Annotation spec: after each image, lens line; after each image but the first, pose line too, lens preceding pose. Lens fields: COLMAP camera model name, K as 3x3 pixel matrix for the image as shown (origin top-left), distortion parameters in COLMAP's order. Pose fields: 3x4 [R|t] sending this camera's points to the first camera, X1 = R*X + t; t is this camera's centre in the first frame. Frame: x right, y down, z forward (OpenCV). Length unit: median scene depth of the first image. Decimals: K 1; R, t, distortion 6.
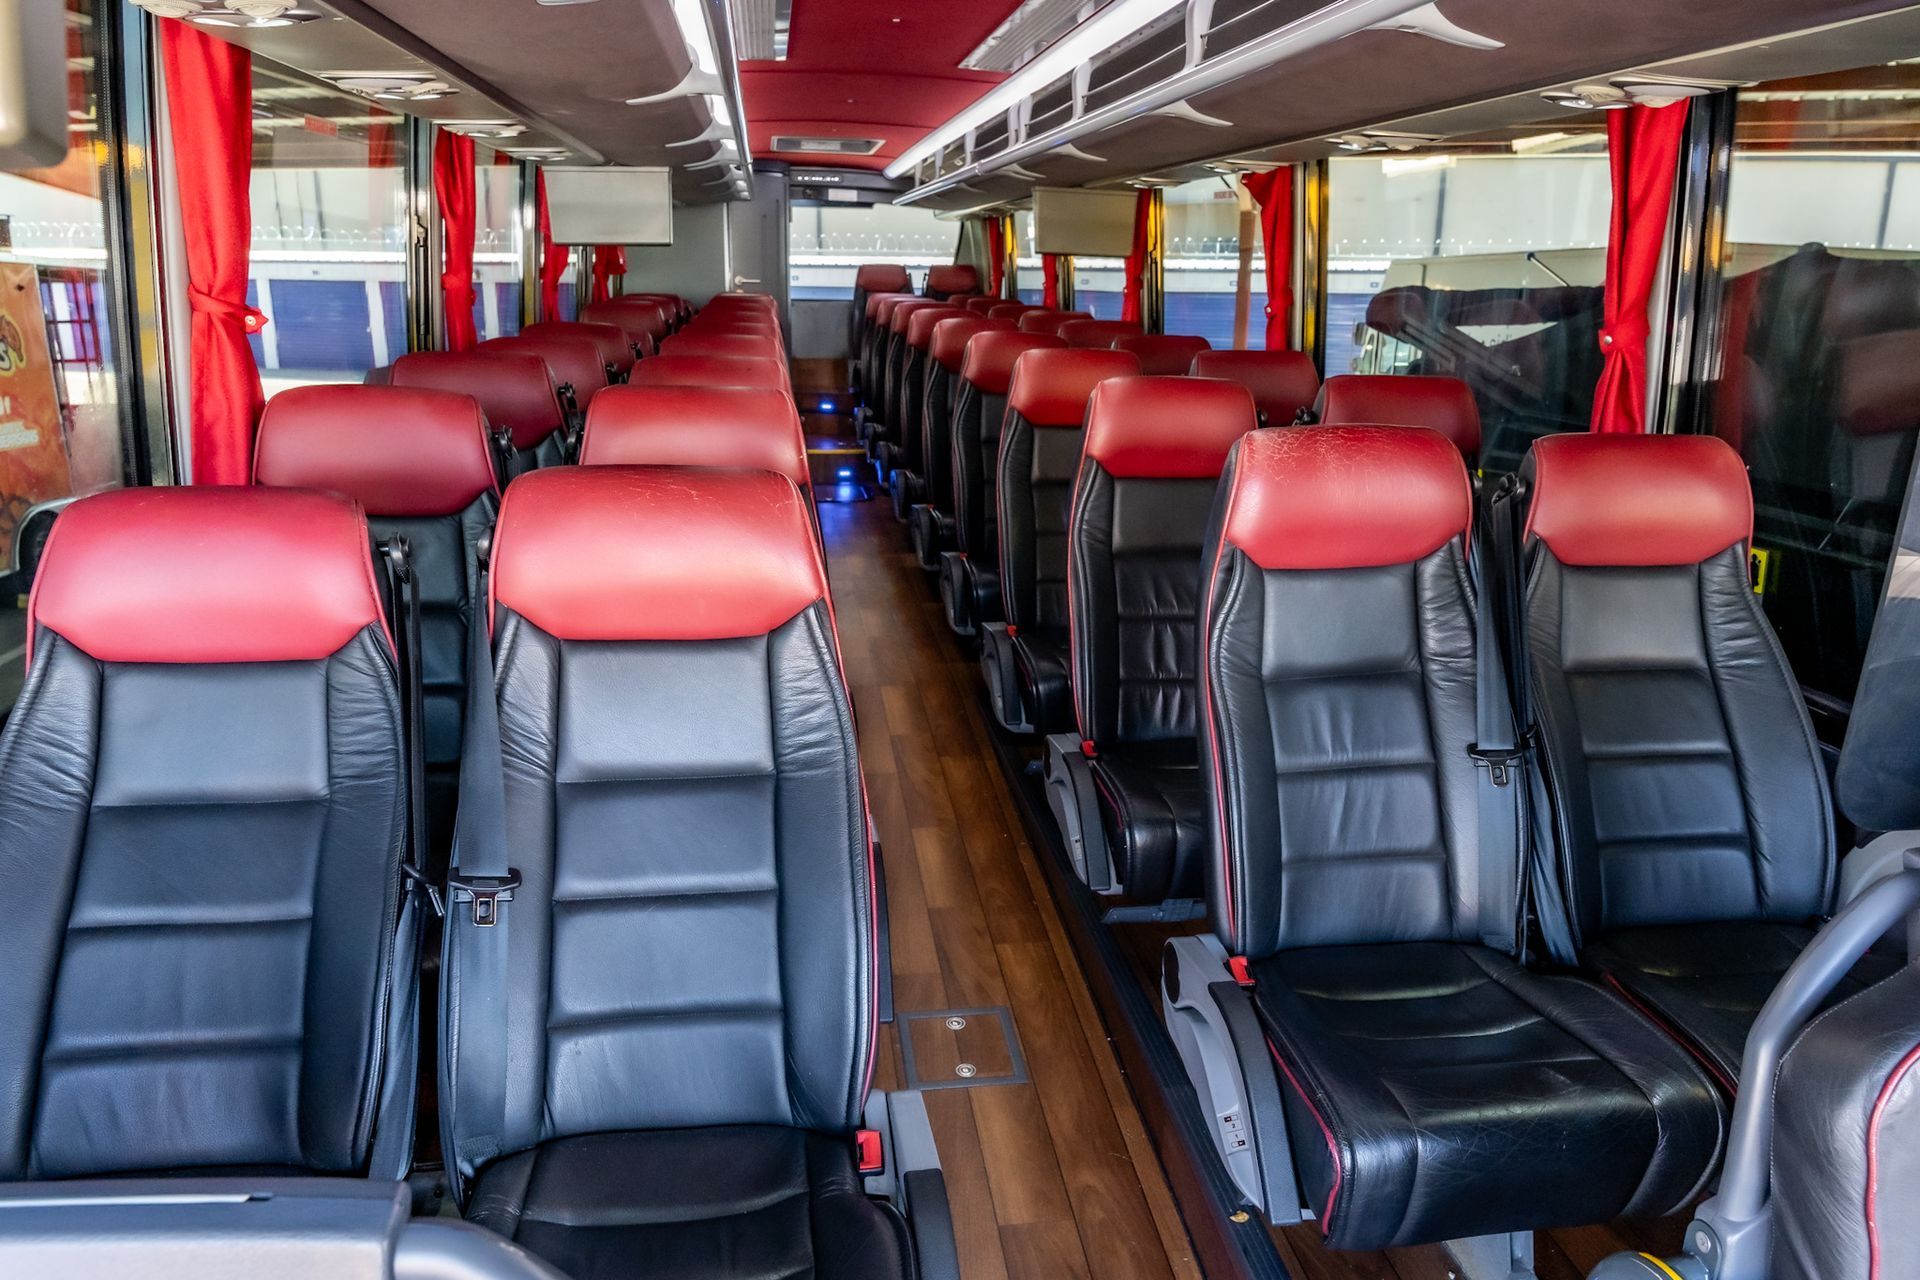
lens RADIAL K [[1385.7, 0, 961.1], [0, 1385.7, 617.5], [0, 0, 1]] dist [-0.004123, -0.005032]
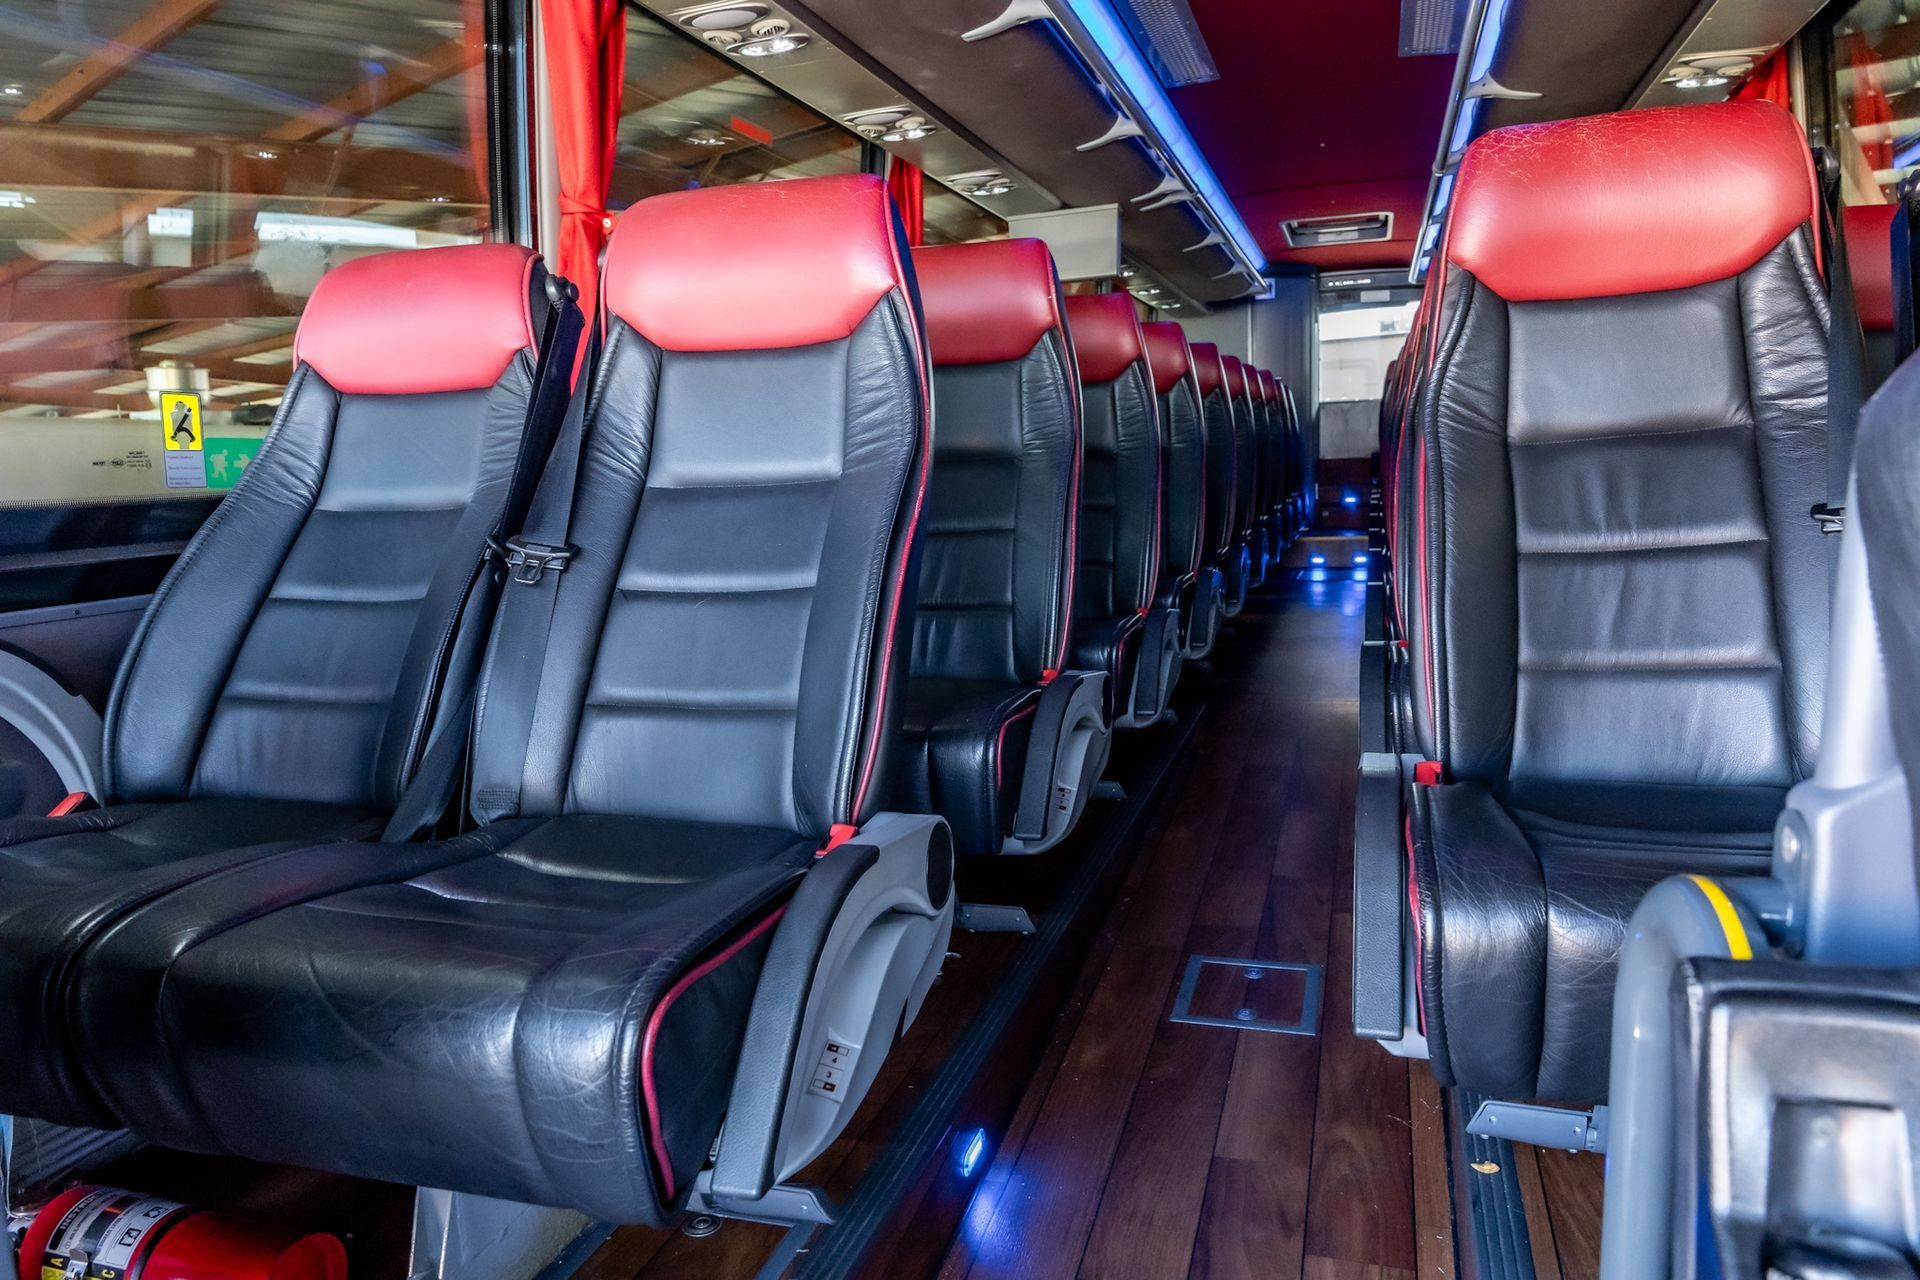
lens RADIAL K [[1292.7, 0, 960.0], [0, 1292.7, 640.0], [0, 0, 1]] dist [0.007812, -0.025052]
pose [[0.893416, 0.009414, -0.449132, 0.275337], [-0.065170, 0.991920, -0.108845, 0.261040], [0.444479, 0.126514, 0.886811, 0.233786]]
